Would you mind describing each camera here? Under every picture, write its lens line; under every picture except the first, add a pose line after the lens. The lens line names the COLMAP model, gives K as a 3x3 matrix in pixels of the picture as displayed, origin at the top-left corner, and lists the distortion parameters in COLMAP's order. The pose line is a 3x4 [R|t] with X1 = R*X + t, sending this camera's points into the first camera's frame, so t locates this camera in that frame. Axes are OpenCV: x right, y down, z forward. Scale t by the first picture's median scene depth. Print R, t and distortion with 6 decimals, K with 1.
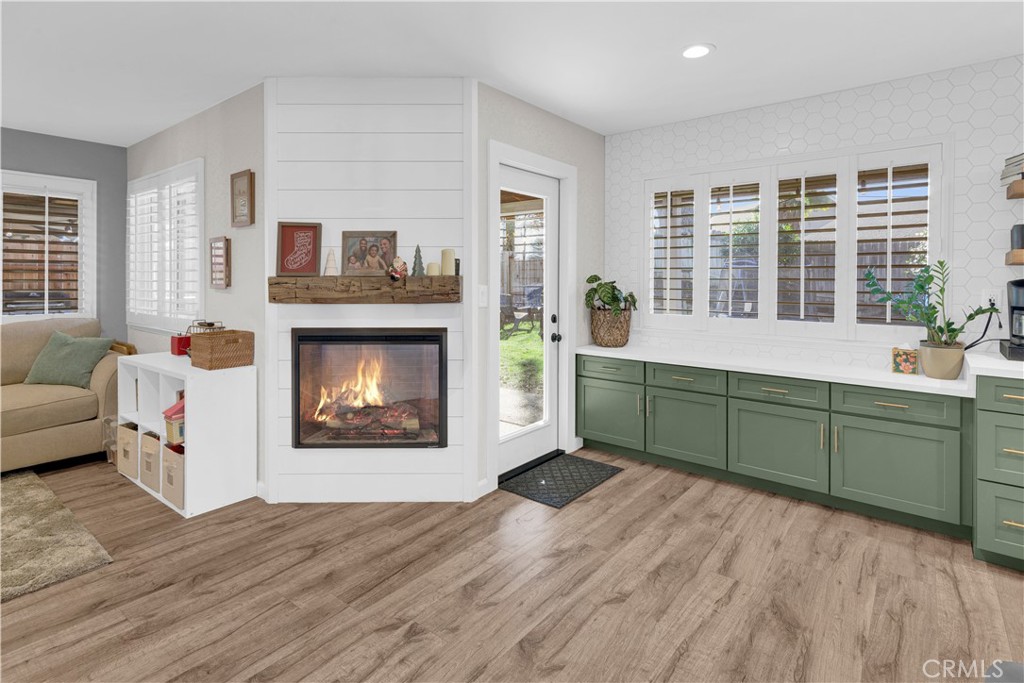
lens RADIAL K [[523.4, 0, 506.3], [0, 523.4, 282.8], [0, 0, 1]] dist [0.010433, 0.000121]
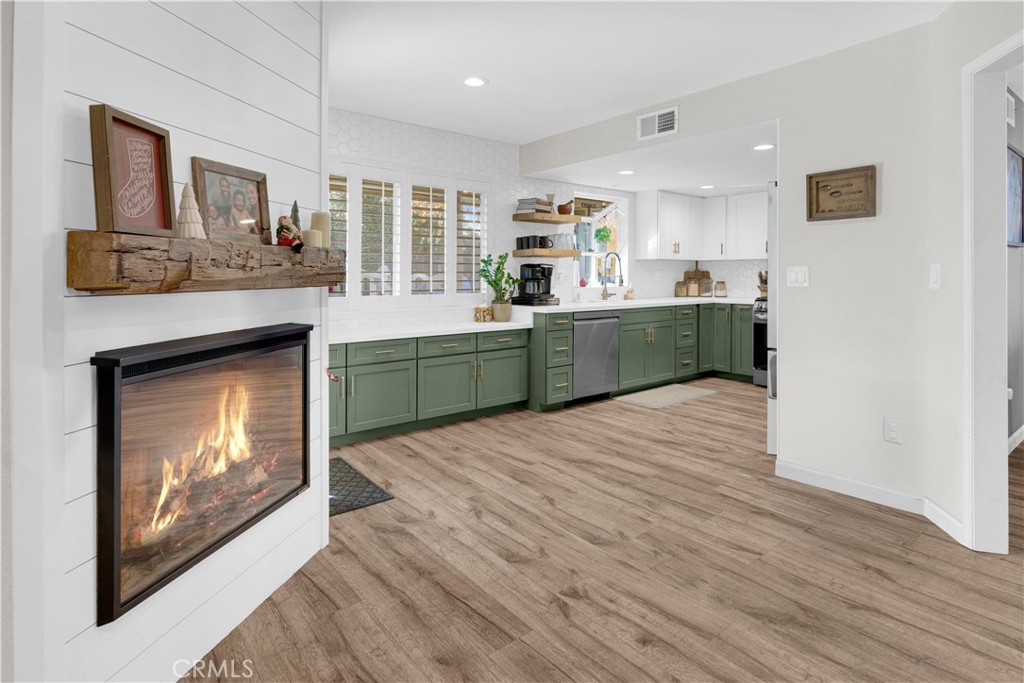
lens RADIAL K [[528.8, 0, 510.5], [0, 528.8, 269.2], [0, 0, 1]] dist [0.001391, 0.000045]
pose [[0.207354, 0.006299, 0.978246, -0.778146], [0.008953, 0.999925, -0.008337, 0.024401], [-0.978225, 0.010487, 0.207282, 0.575308]]
